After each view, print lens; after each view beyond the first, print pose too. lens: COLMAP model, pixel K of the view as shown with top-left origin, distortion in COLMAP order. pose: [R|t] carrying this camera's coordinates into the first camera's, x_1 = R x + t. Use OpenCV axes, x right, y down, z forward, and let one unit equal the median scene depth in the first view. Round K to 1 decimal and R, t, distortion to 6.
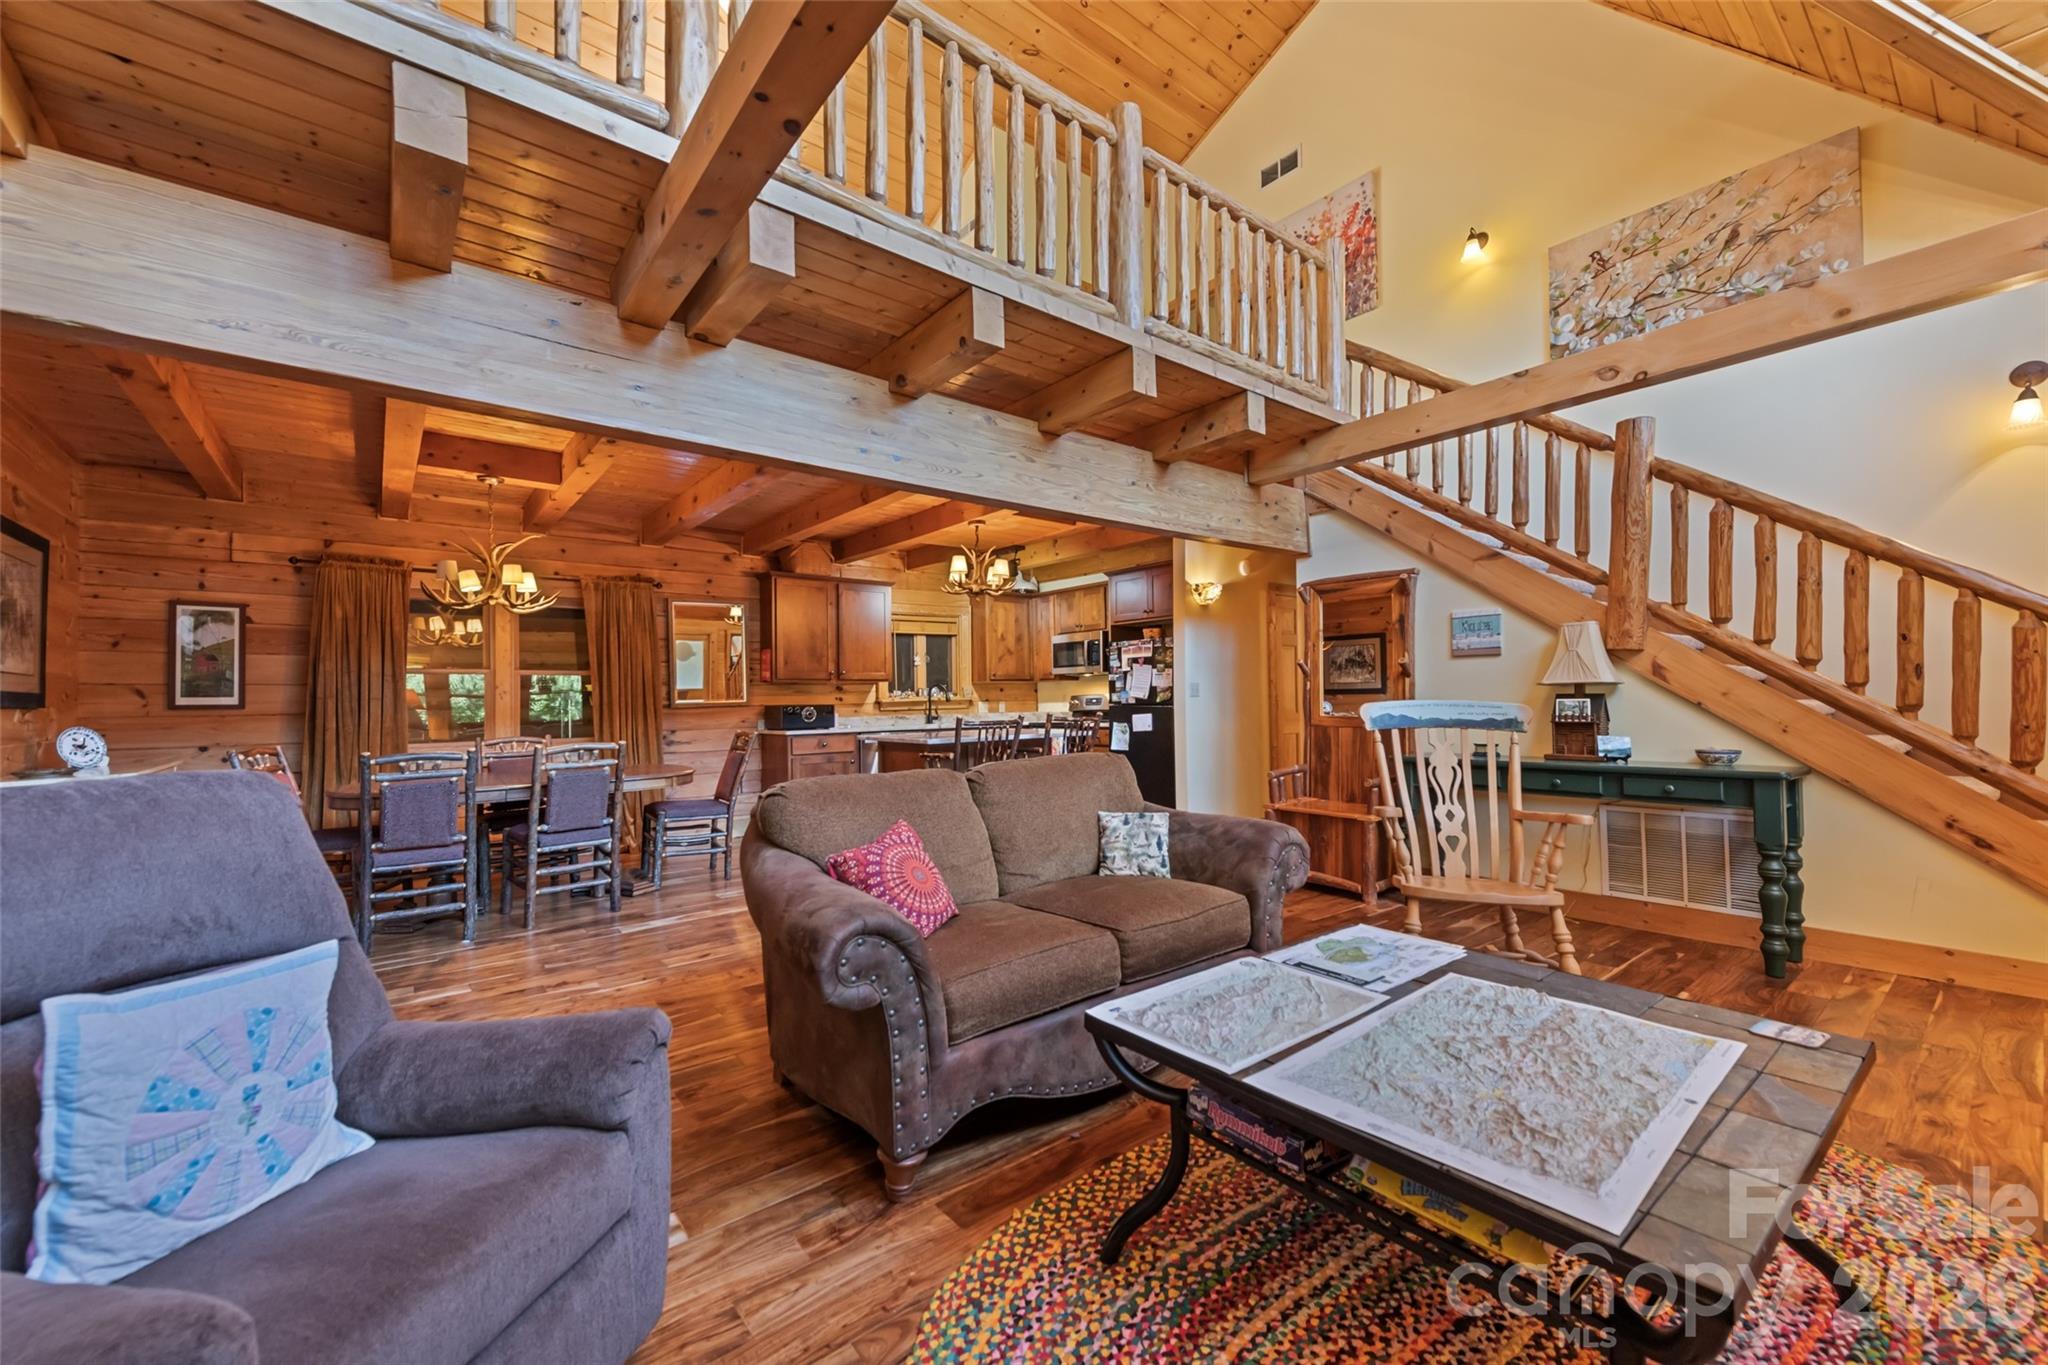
lens RADIAL K [[799.6, 0, 1024.0], [0, 799.6, 682.5], [0, 0, 1]] dist [0.001273, 0.000037]
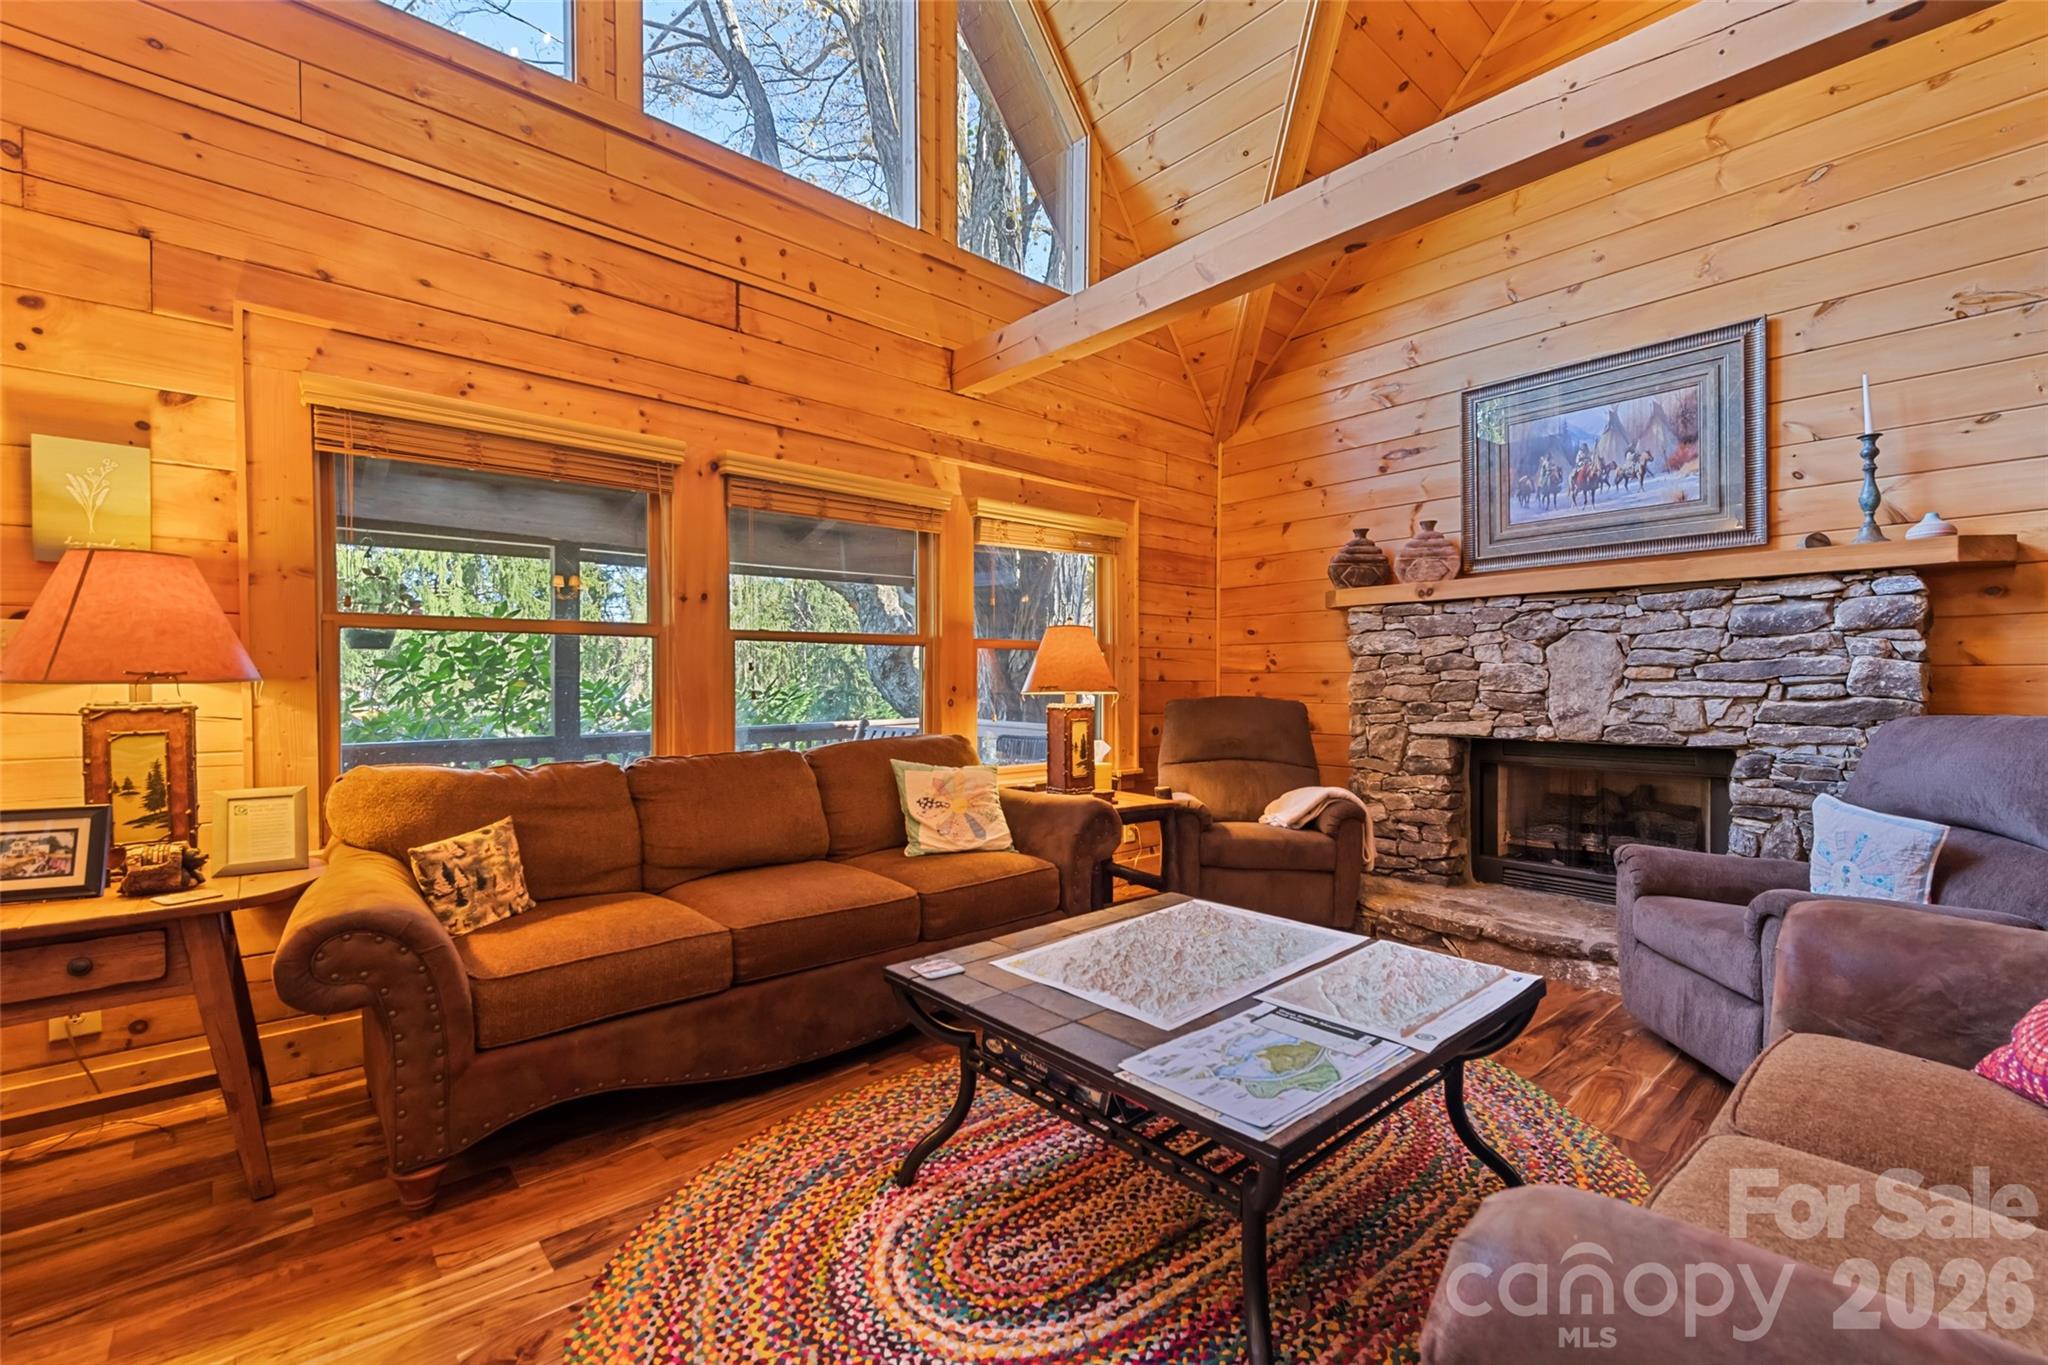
lens RADIAL K [[870.8, 0, 1024.0], [0, 870.8, 682.5], [0, 0, 1]] dist [0.006782, -0.000081]
pose [[-0.998191, 0.018403, -0.057243, 0.202700], [0.019410, 0.999666, -0.017080, 0.008185], [0.056909, -0.018160, -0.998214, 0.525017]]
